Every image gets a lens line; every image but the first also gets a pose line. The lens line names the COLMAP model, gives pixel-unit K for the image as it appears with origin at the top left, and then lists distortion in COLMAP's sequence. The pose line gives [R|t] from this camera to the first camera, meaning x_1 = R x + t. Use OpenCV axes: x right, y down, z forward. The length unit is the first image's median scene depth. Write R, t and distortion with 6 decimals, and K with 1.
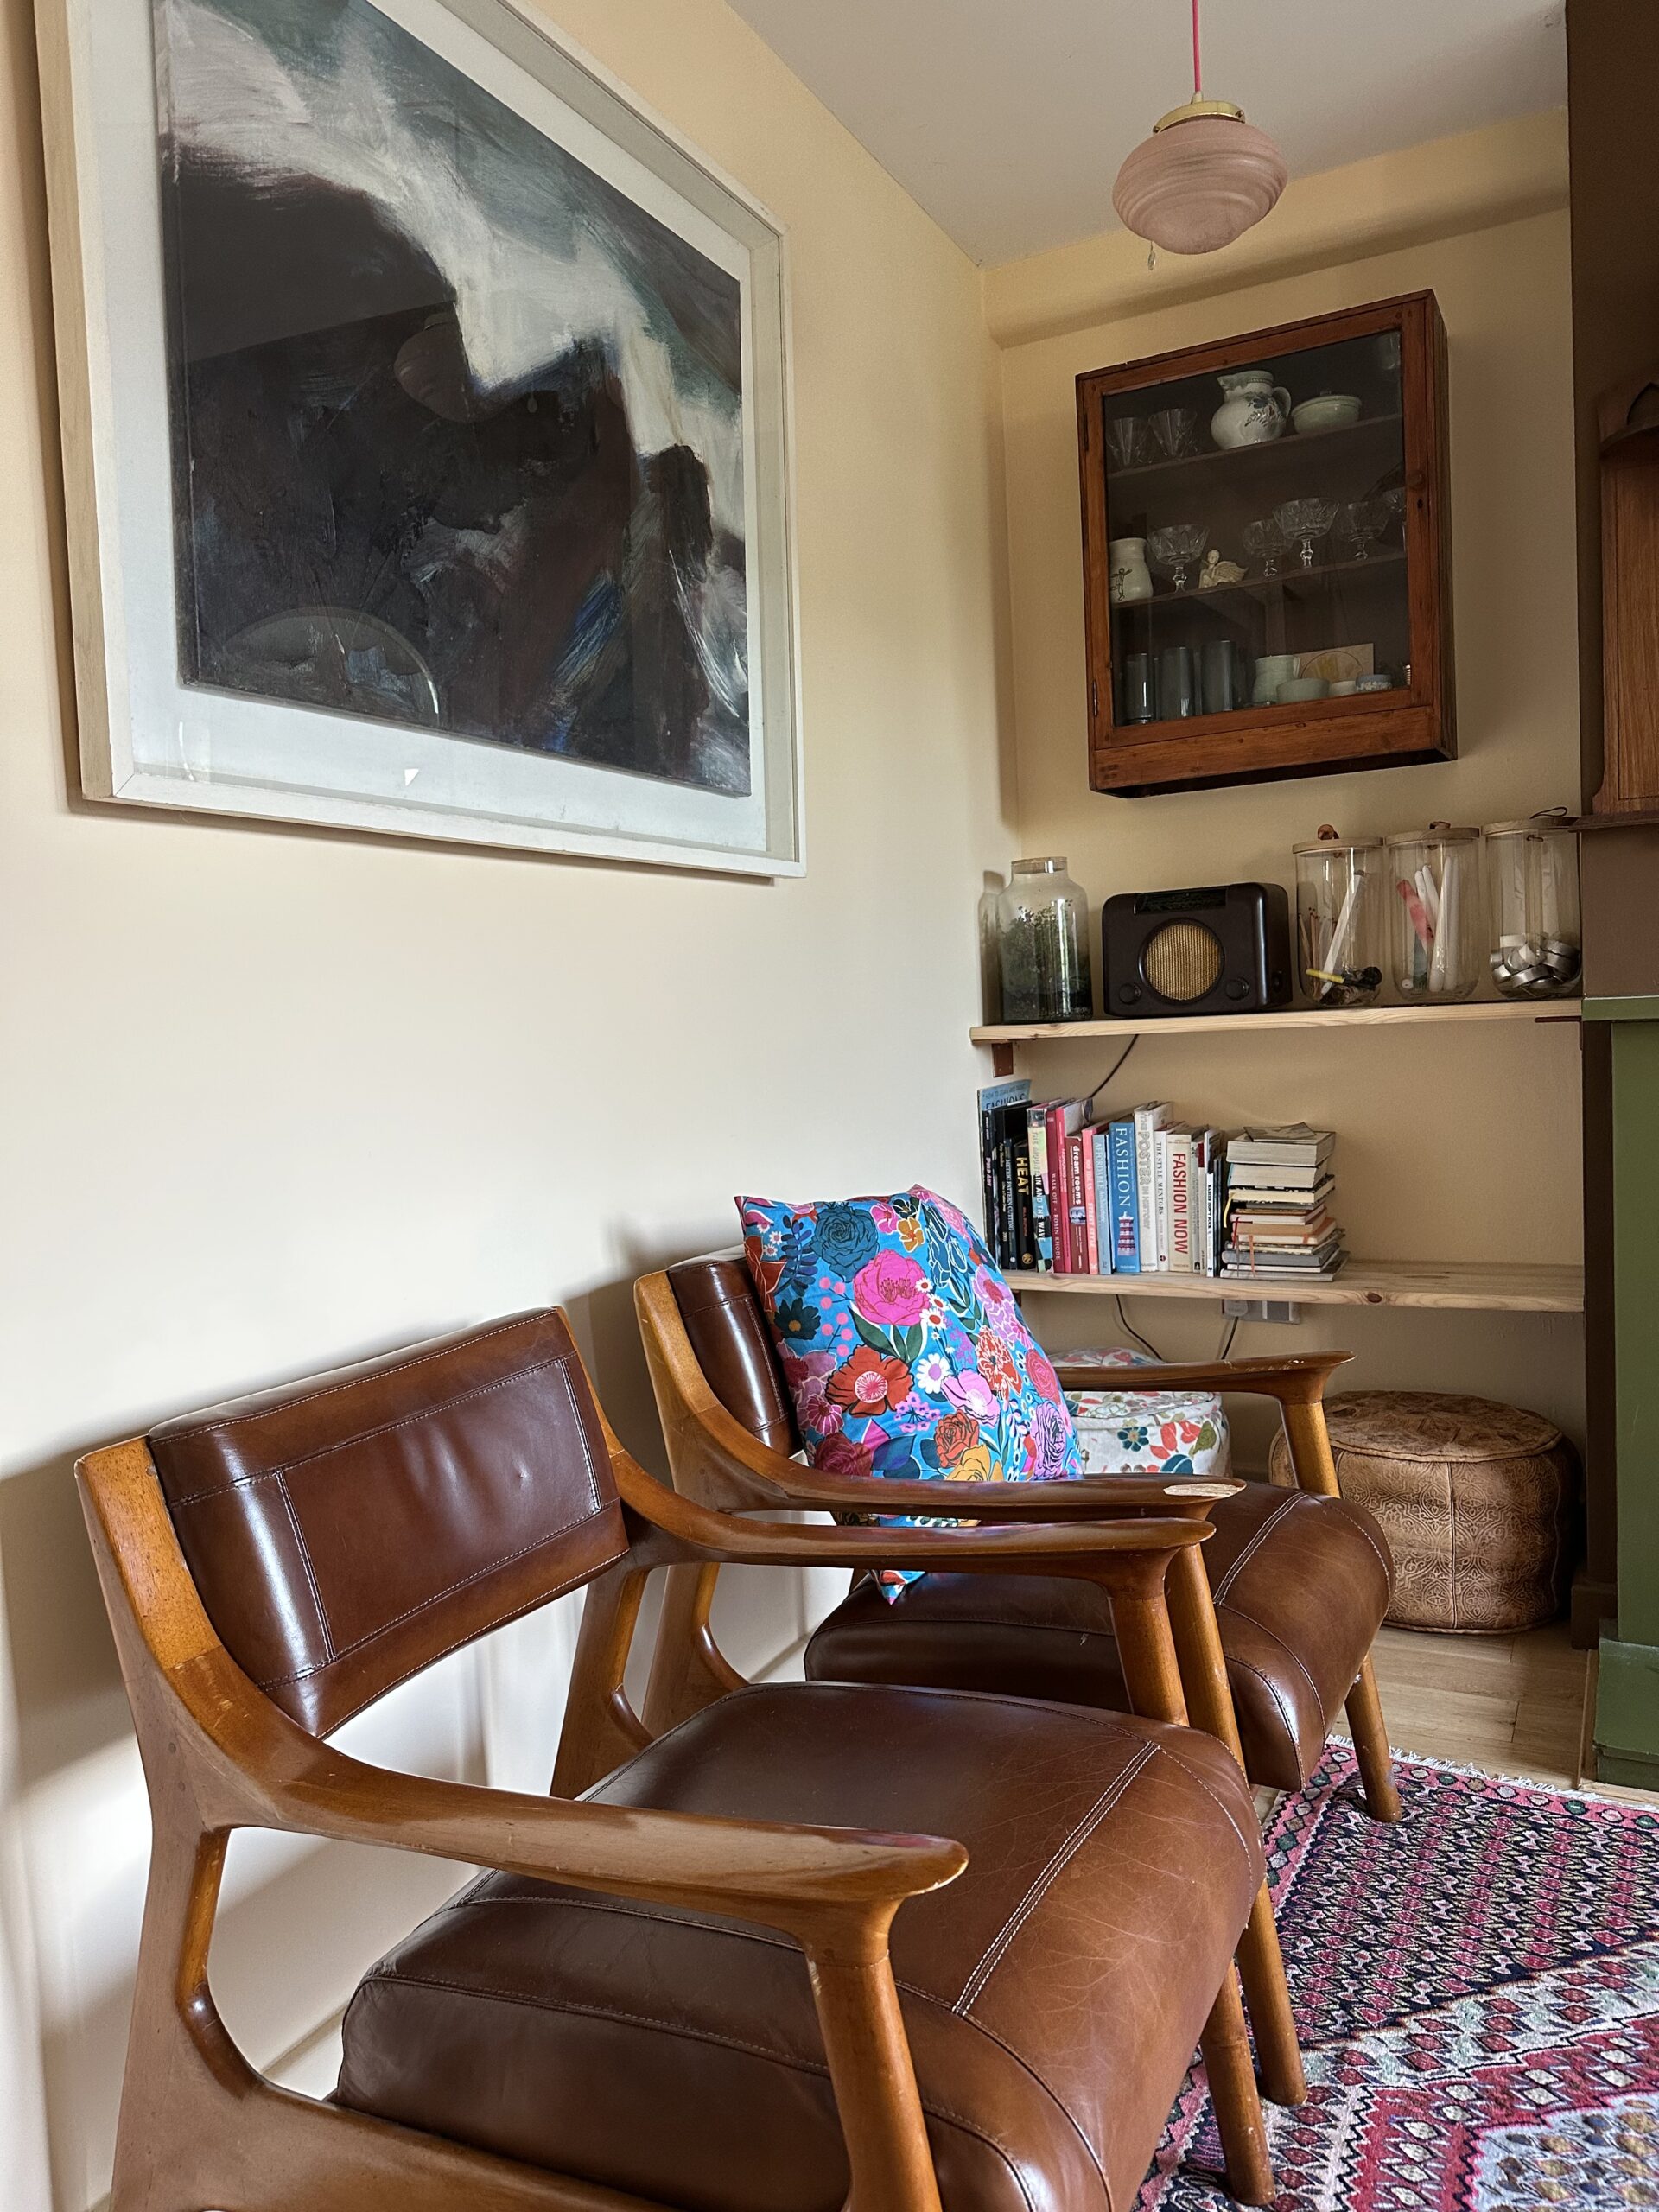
lens RADIAL K [[1558.9, 0, 829.5], [0, 1558.9, 1106.0], [0, 0, 1]] dist [0.019595, -0.027960]
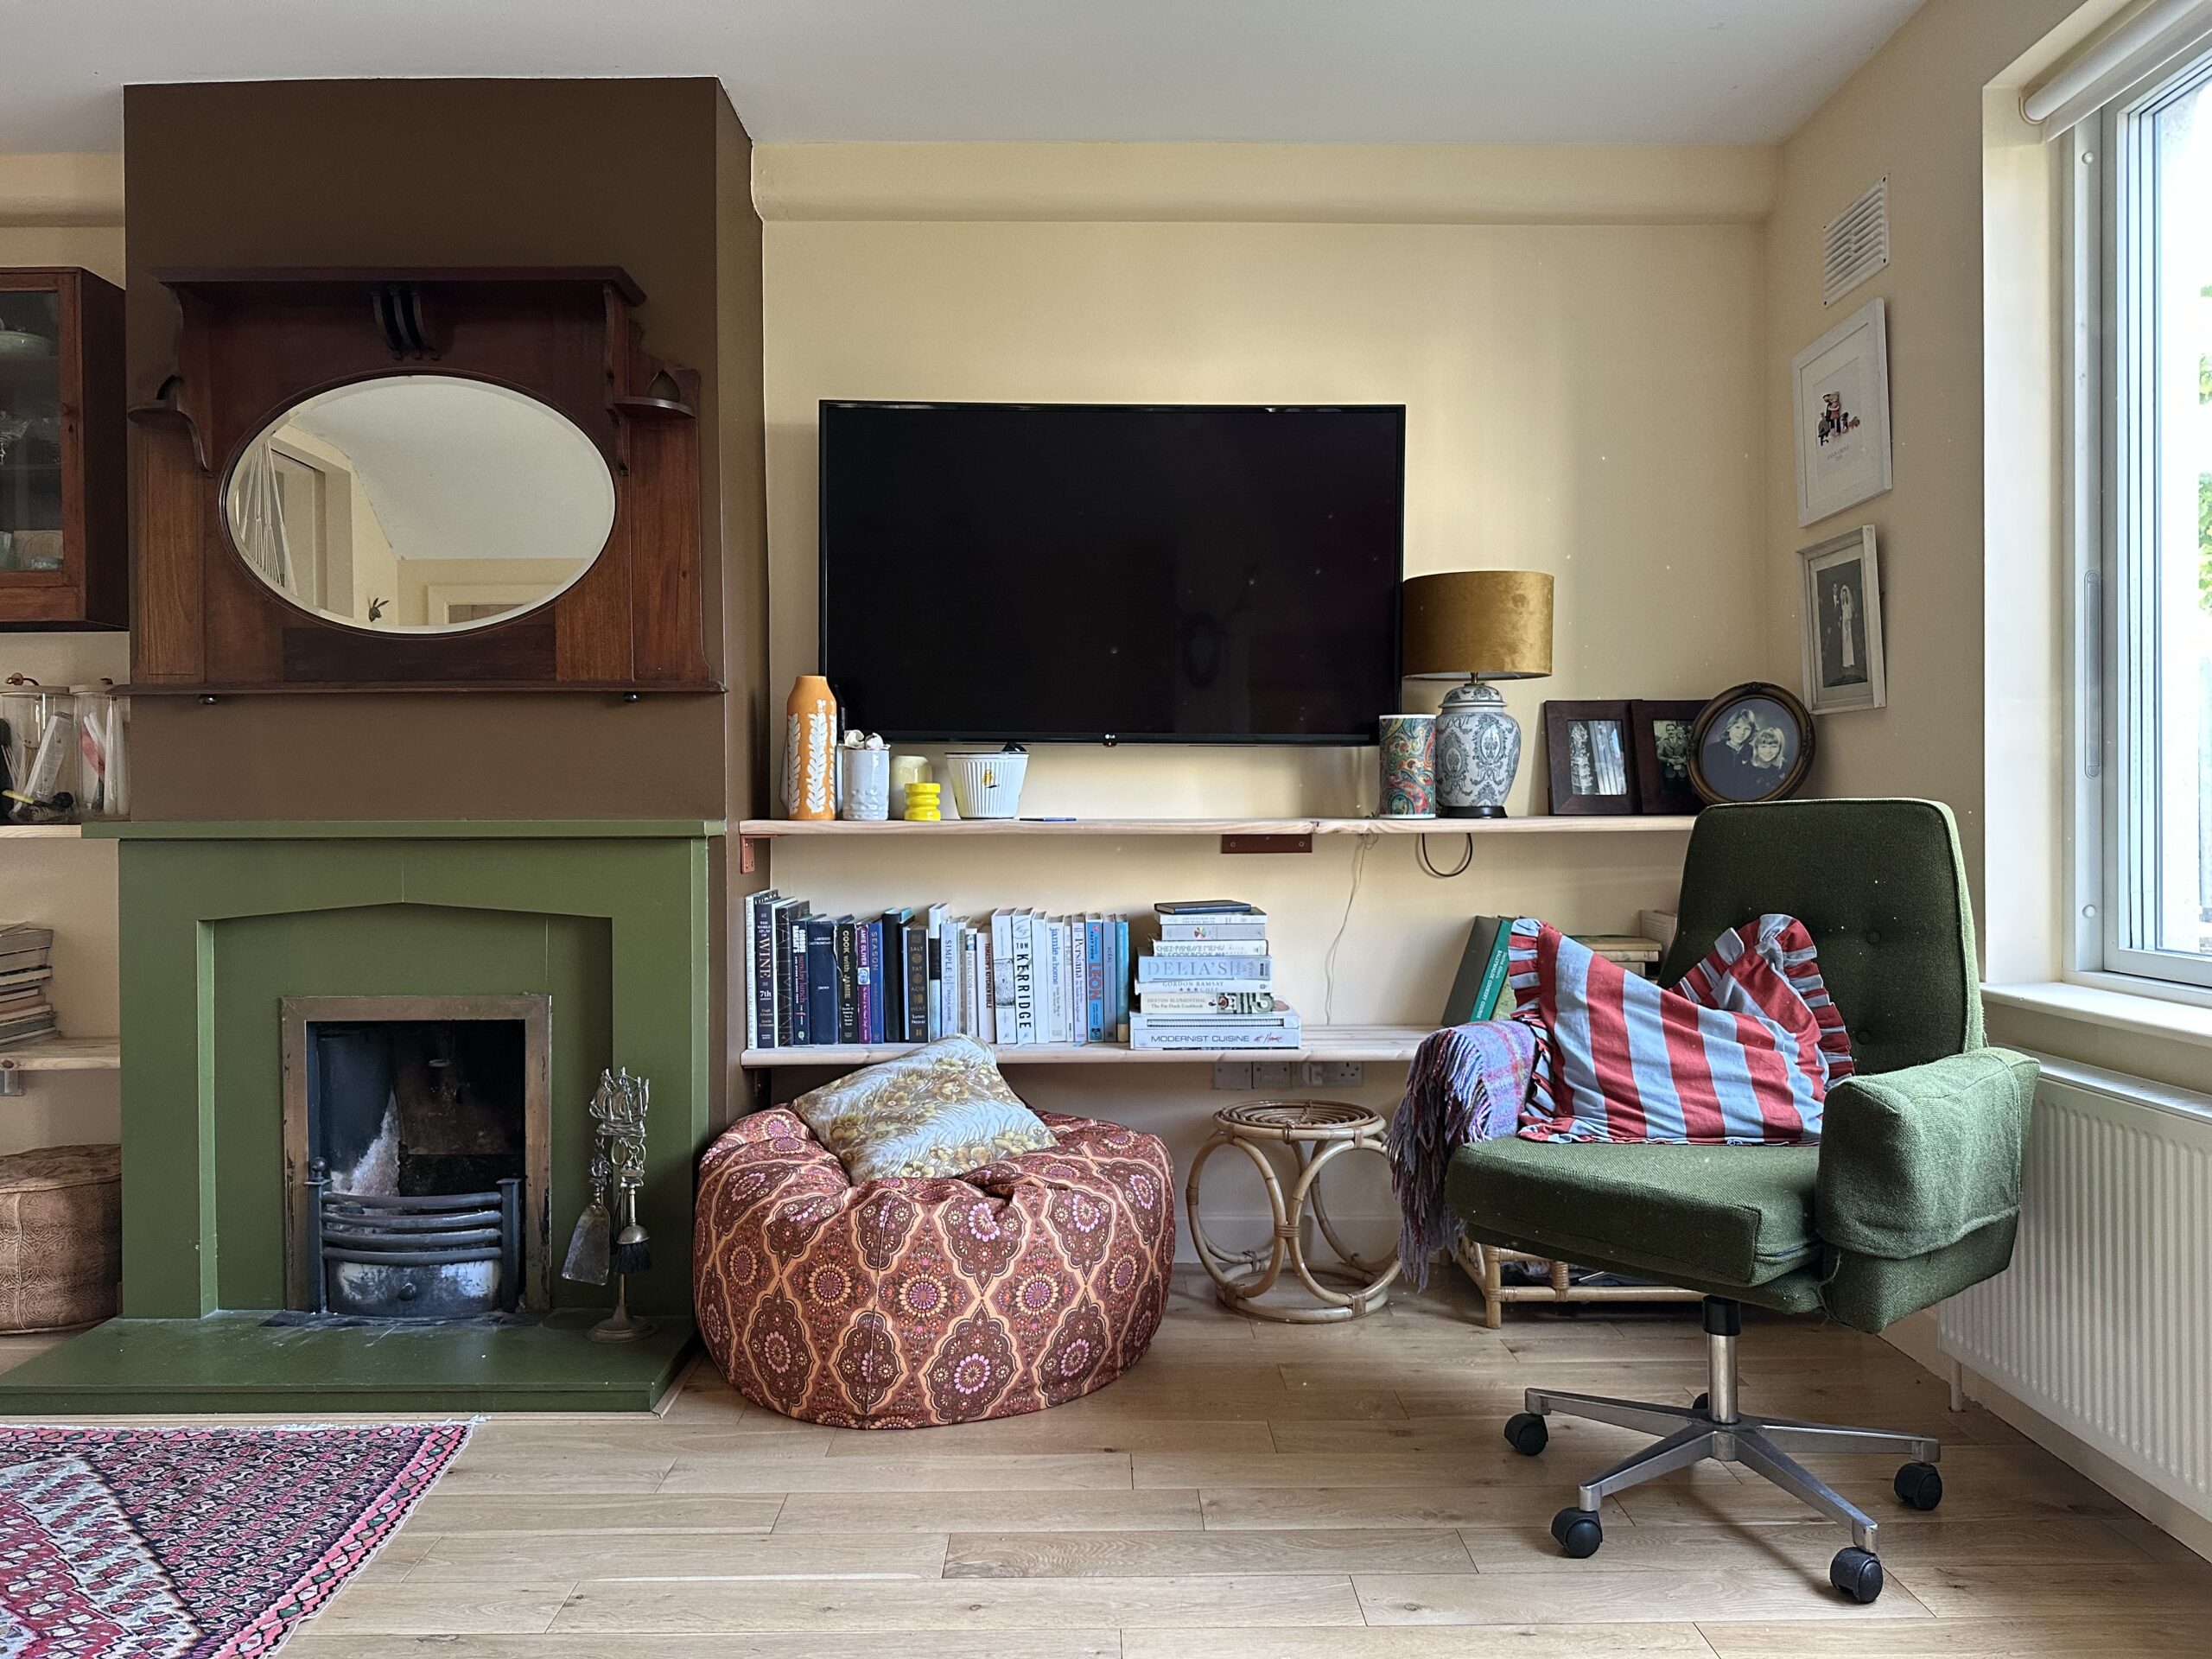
lens RADIAL K [[1558.9, 0, 1106.0], [0, 1558.9, 829.5], [0, 0, 1]] dist [0.019595, -0.027960]
pose [[0.886863, 0.044199, 0.459913, 0.548257], [-0.011416, 0.997206, -0.073820, 0.022271], [-0.461891, 0.060218, 0.884890, -0.484192]]
